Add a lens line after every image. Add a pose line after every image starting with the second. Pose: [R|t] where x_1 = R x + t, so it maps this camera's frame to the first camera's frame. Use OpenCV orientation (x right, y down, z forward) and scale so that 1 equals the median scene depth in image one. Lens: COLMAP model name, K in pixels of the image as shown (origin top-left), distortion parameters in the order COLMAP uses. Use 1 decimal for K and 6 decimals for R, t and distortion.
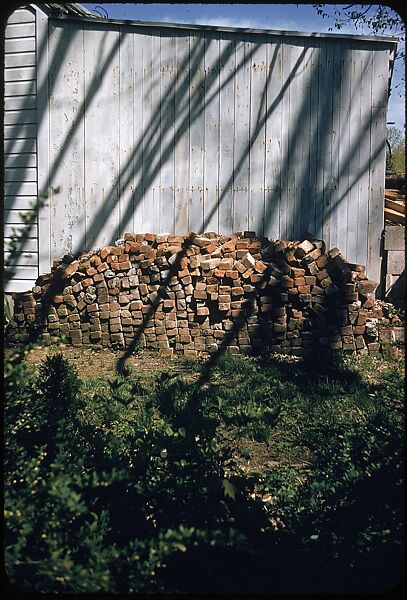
lens RADIAL K [[648.2, 0, 198.2], [0, 648.2, 298.5], [0, 0, 1]] dist [-0.032484, 0.000000]
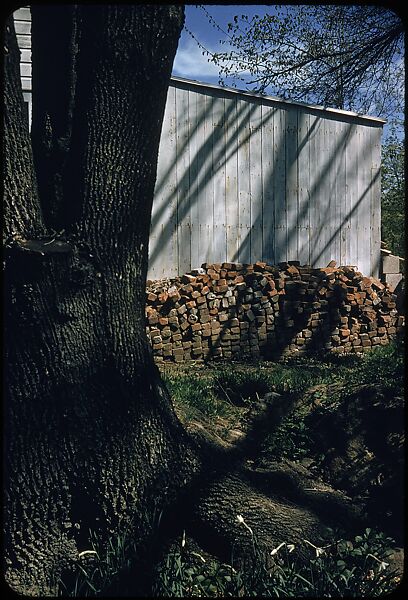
lens RADIAL K [[648.2, 0, 209.2], [0, 648.2, 342.3], [0, 0, 1]] dist [-0.032484, 0.000000]
pose [[0.873934, -0.062006, 0.482073, -0.704065], [0.072343, 0.997376, -0.002863, 0.046877], [-0.480631, 0.037377, 0.876126, -0.007037]]
